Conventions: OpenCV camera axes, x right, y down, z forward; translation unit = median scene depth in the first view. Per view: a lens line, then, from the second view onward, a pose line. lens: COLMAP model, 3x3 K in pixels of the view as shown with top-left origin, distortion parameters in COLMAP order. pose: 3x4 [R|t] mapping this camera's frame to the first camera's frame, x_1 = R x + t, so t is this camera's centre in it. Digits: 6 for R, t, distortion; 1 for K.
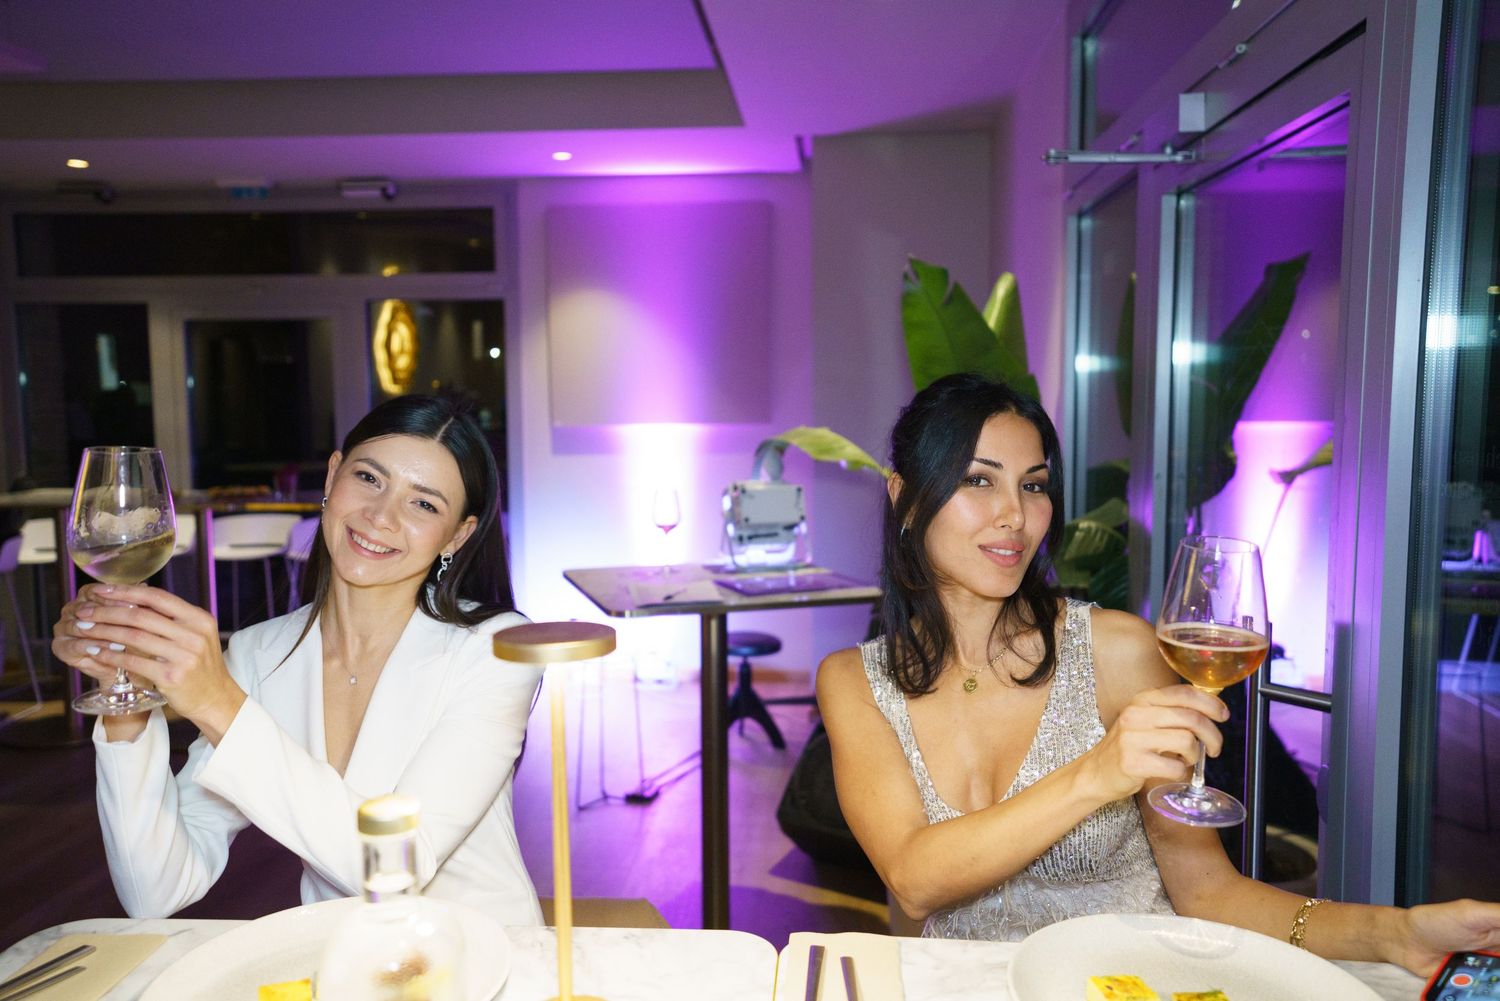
lens RADIAL K [[1172.1, 0, 750.0], [0, 1172.1, 500.5], [0, 0, 1]] dist [-0.000165, 0.081863]
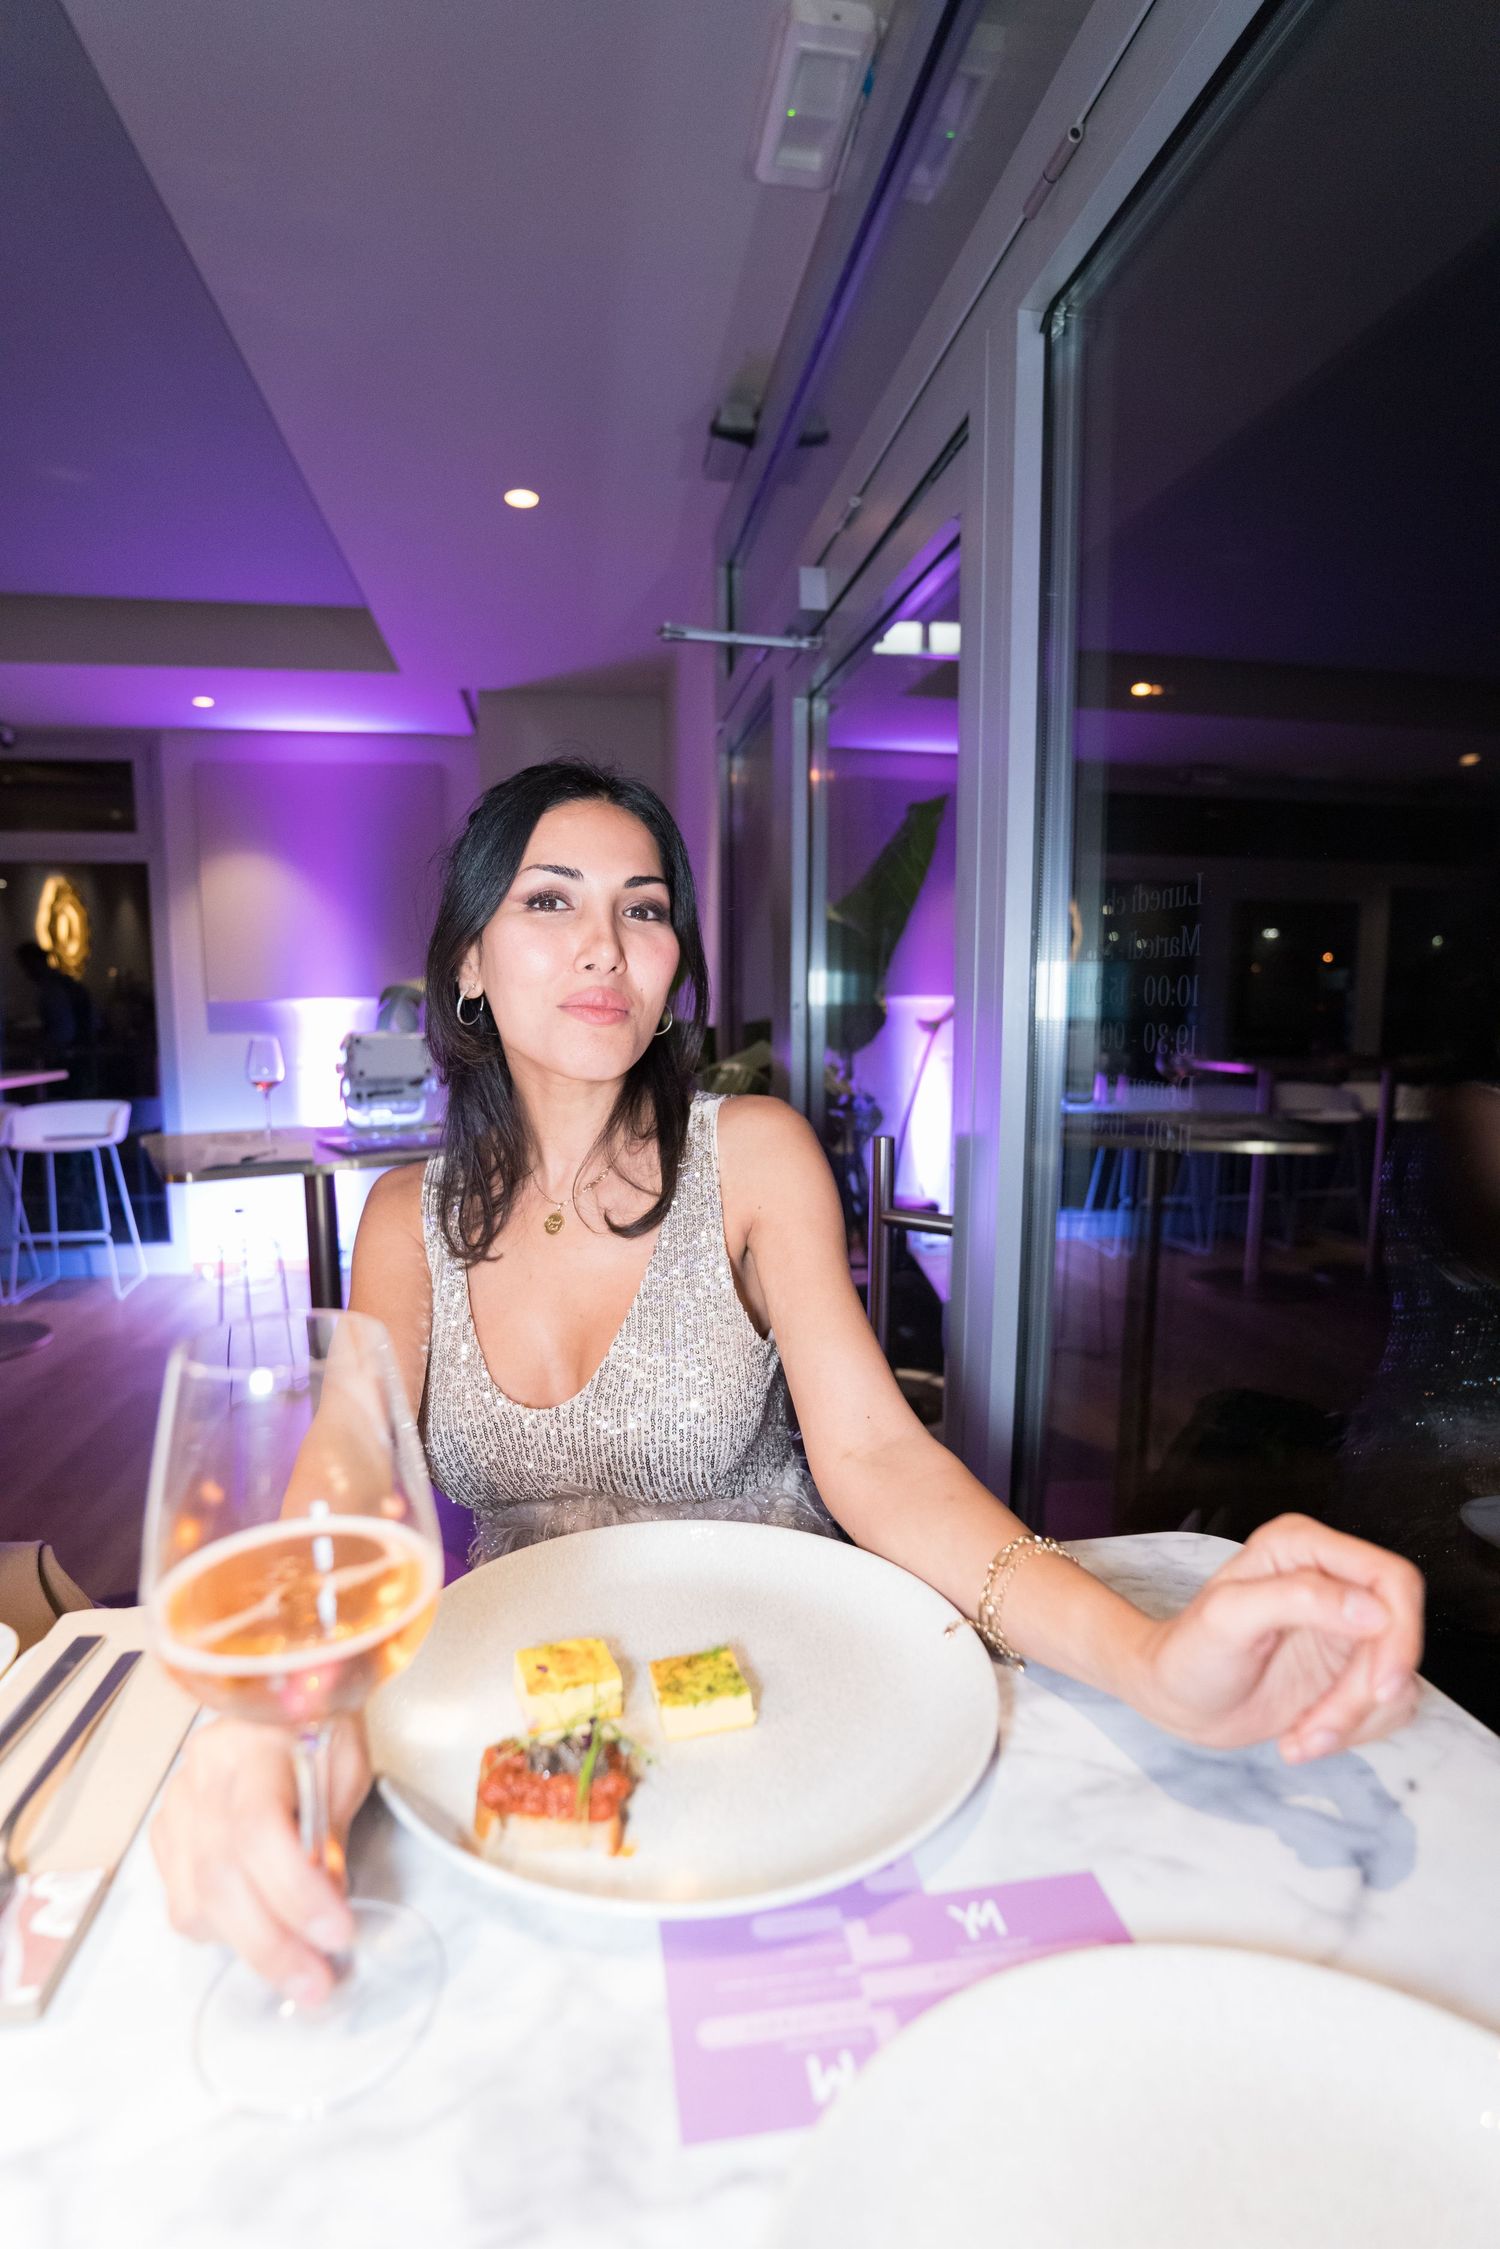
lens RADIAL K [[1136.6, 0, 750.0], [0, 1136.6, 1124.5], [0, 0, 1]] dist [-0.054465, -0.000099]
pose [[0.968278, -0.023770, 0.248741, 0.063636], [0.016003, 0.999321, 0.033203, 0.029763], [-0.249362, -0.028169, 0.968001, 0.103972]]
